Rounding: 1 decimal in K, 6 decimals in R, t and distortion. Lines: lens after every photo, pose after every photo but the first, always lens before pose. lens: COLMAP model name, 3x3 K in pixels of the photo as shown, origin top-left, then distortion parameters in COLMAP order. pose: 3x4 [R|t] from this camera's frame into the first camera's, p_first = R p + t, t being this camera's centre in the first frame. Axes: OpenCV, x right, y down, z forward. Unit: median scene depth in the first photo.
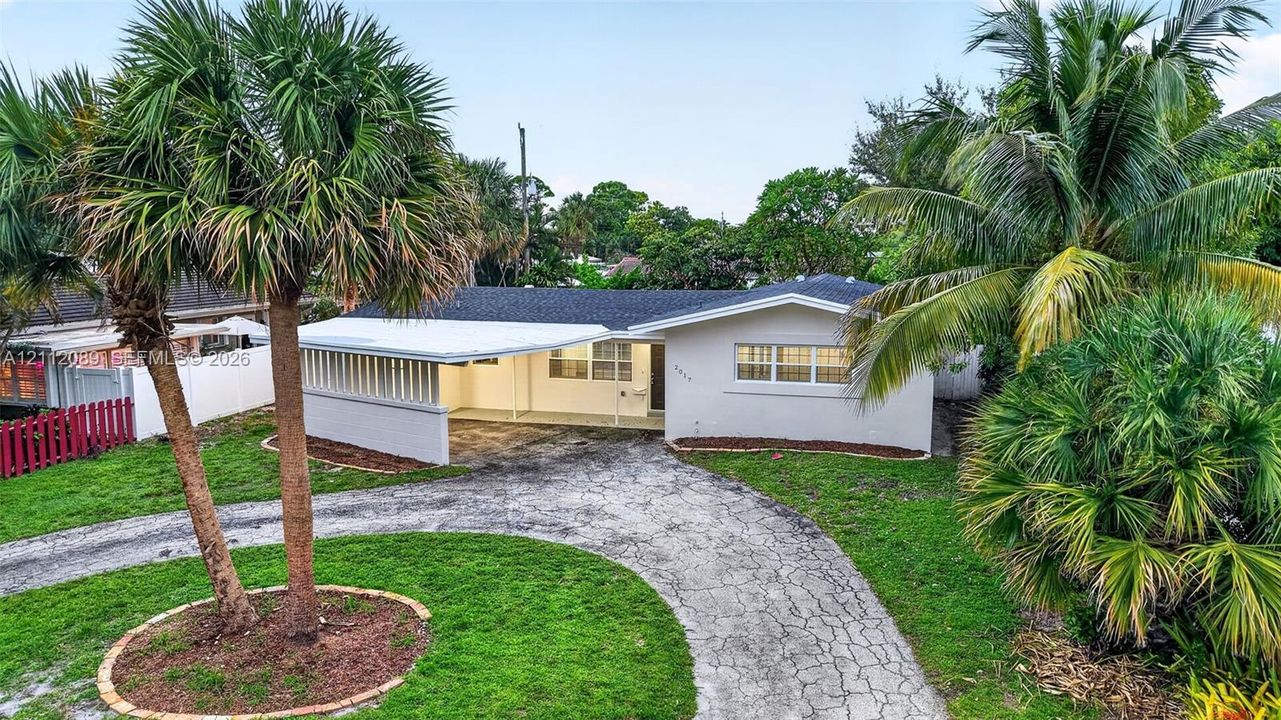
lens RADIAL K [[863.0, 0, 640.5], [0, 863.0, 360.0], [0, 0, 1]] dist [0.067550, -0.072140]
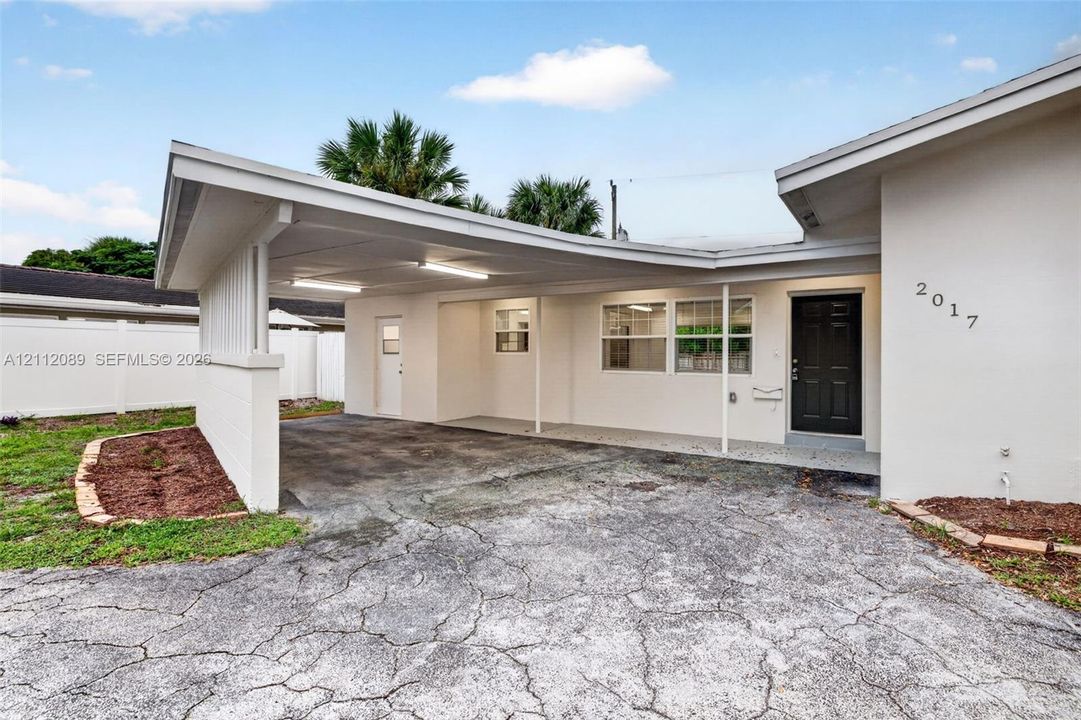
lens RADIAL K [[463.0, 0, 540.5], [0, 463.0, 360.0], [0, 0, 1]] dist [-0.001094, -0.000076]
pose [[0.939816, 0.000600, -0.341681, -0.036103], [-0.052931, 0.988182, -0.143854, 0.065869], [0.337557, 0.153281, 0.928741, 0.710022]]
